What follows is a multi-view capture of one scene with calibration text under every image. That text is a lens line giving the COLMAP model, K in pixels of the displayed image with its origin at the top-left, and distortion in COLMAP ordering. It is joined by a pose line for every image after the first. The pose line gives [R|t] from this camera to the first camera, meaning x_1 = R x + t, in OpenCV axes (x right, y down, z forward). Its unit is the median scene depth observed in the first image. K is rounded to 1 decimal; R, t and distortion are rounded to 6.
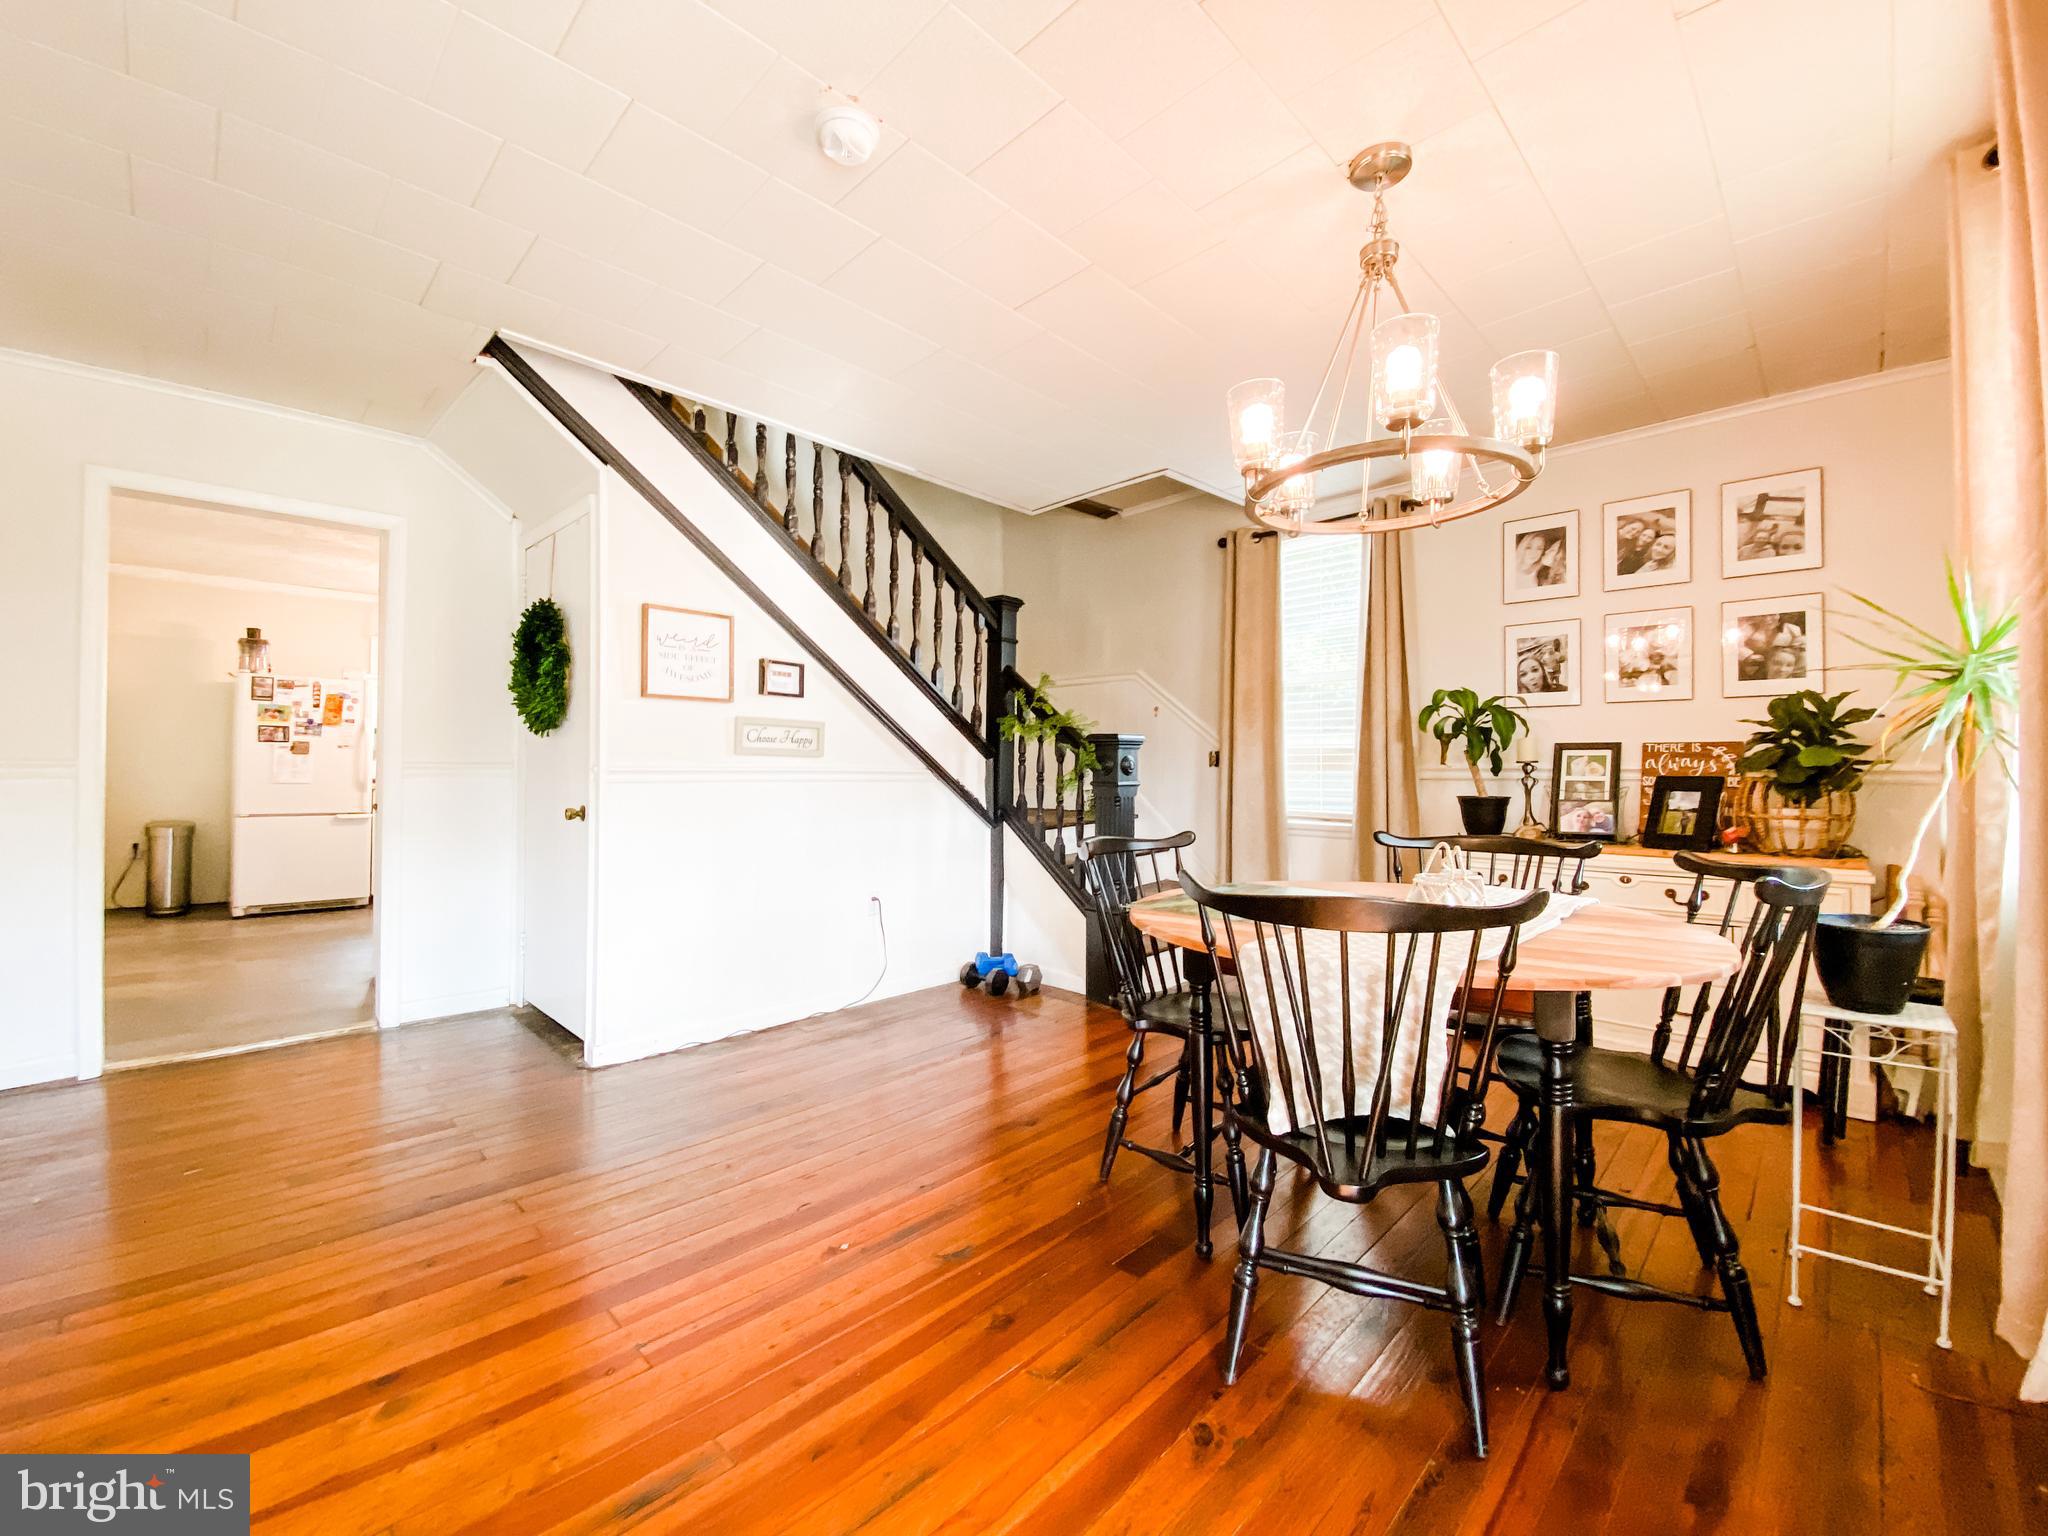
lens RADIAL K [[836.2, 0, 1027.5], [0, 836.2, 764.7], [0, 0, 1]] dist [-0.003209, -0.000345]
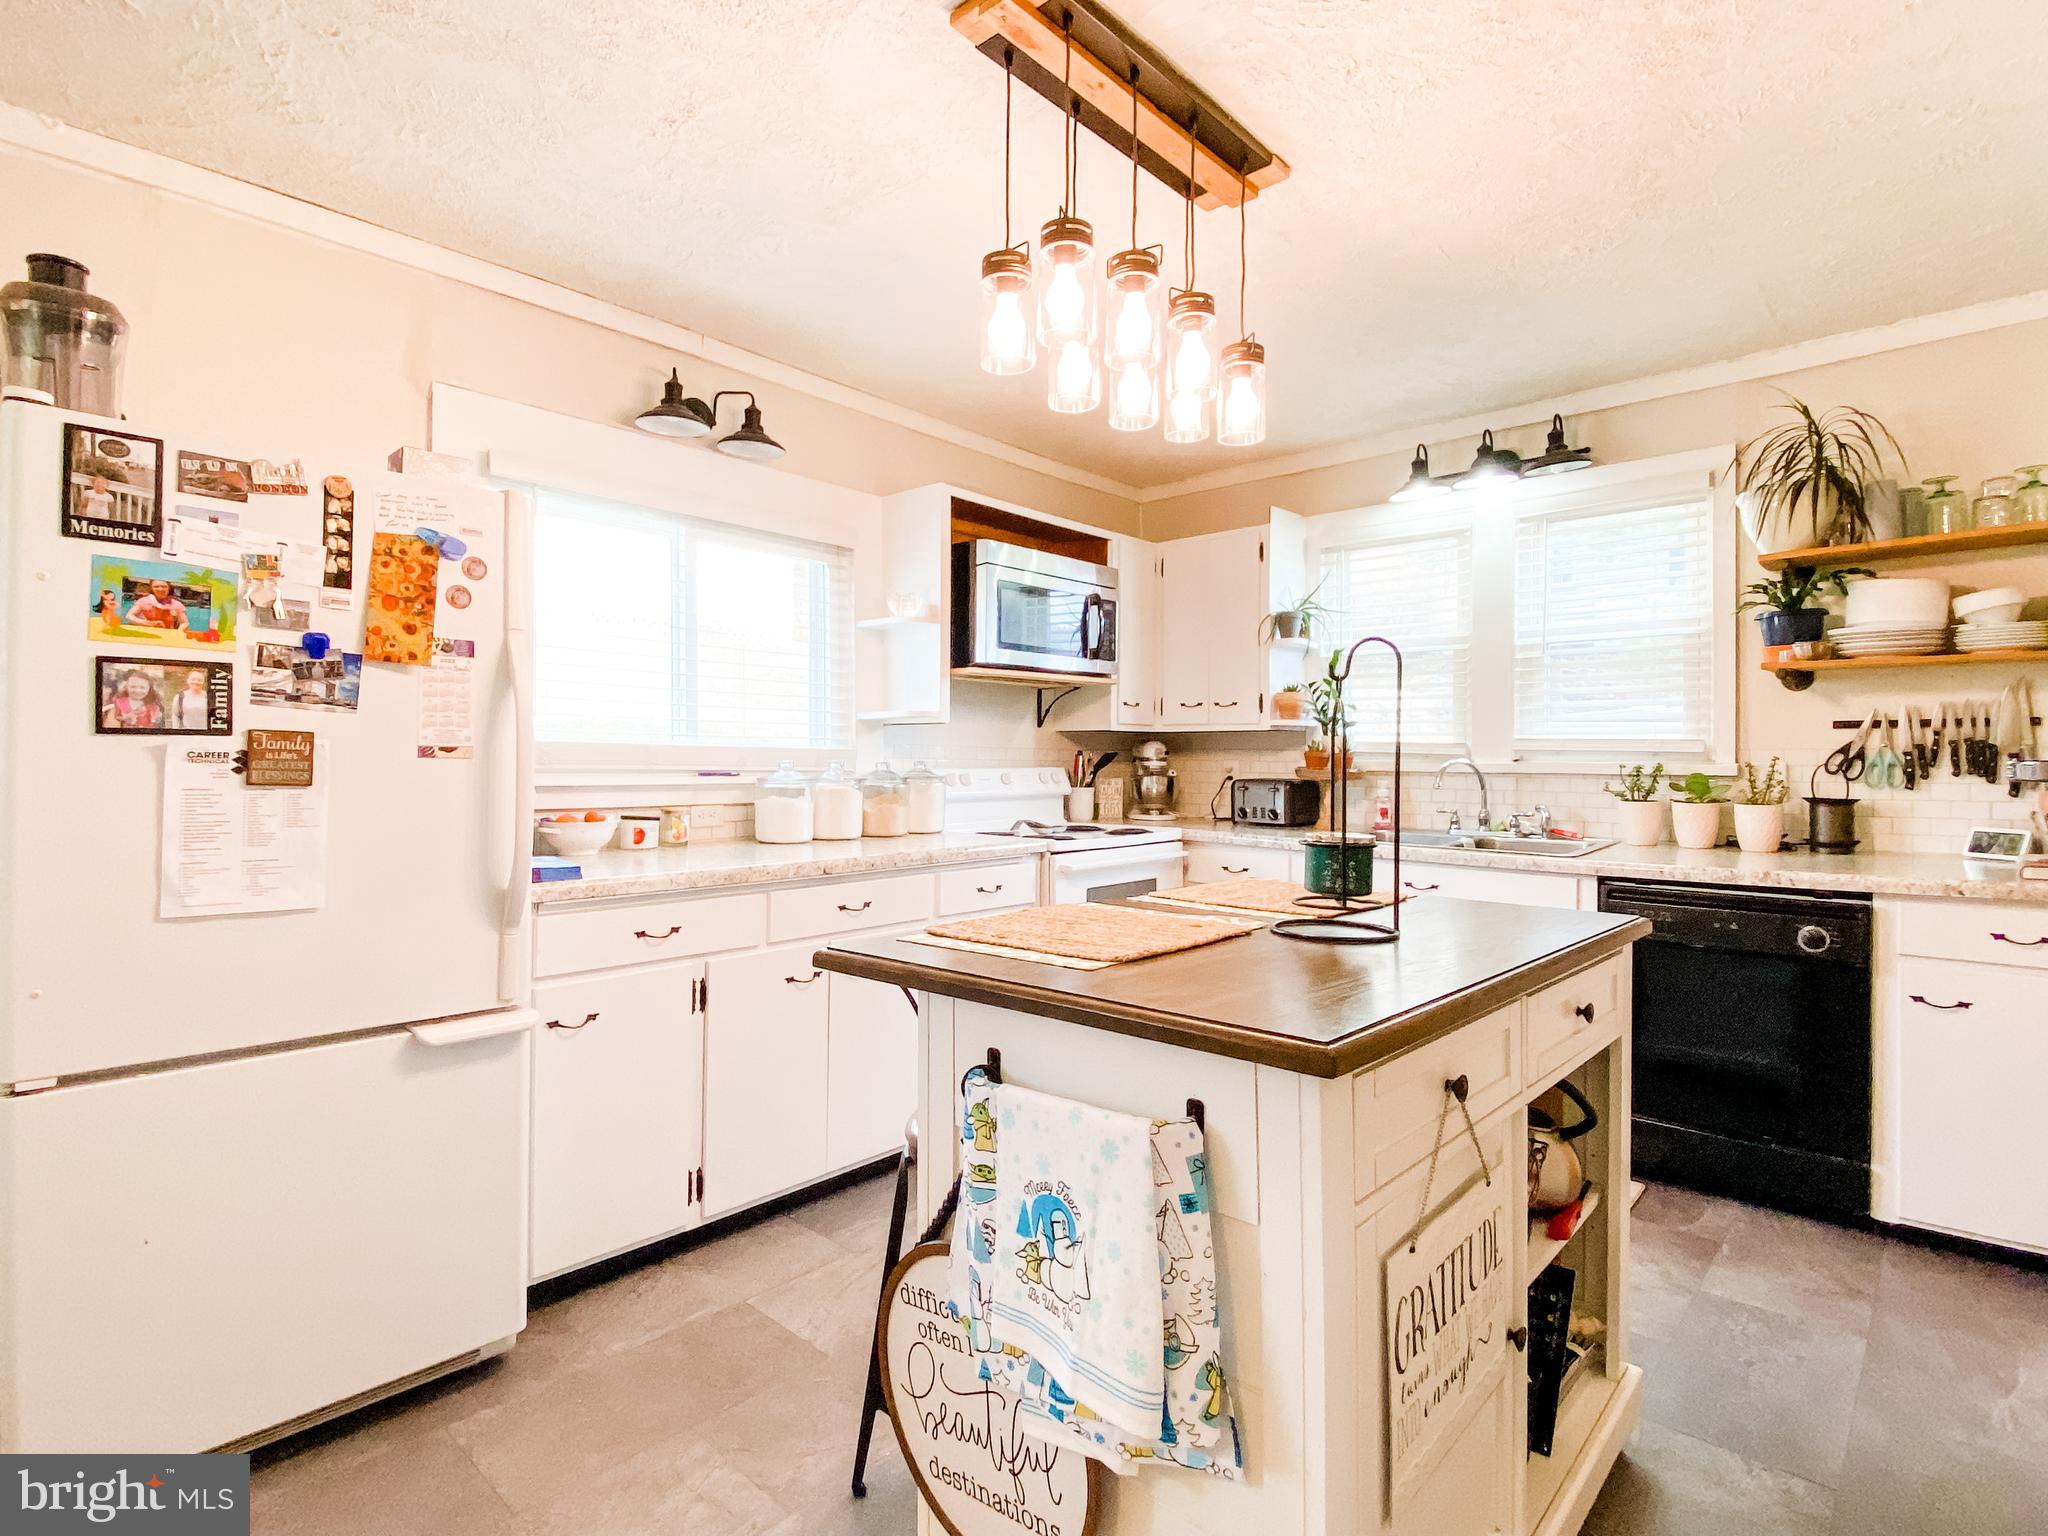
lens RADIAL K [[1029.7, 0, 1022.0], [0, 1029.7, 764.2], [0, 0, 1]] dist [-0.002657, -0.000350]
pose [[0.999829, -0.005160, 0.017752, -0.676954], [0.005143, 0.999986, 0.000981, -0.017909], [-0.017757, -0.000889, 0.999842, 0.718542]]
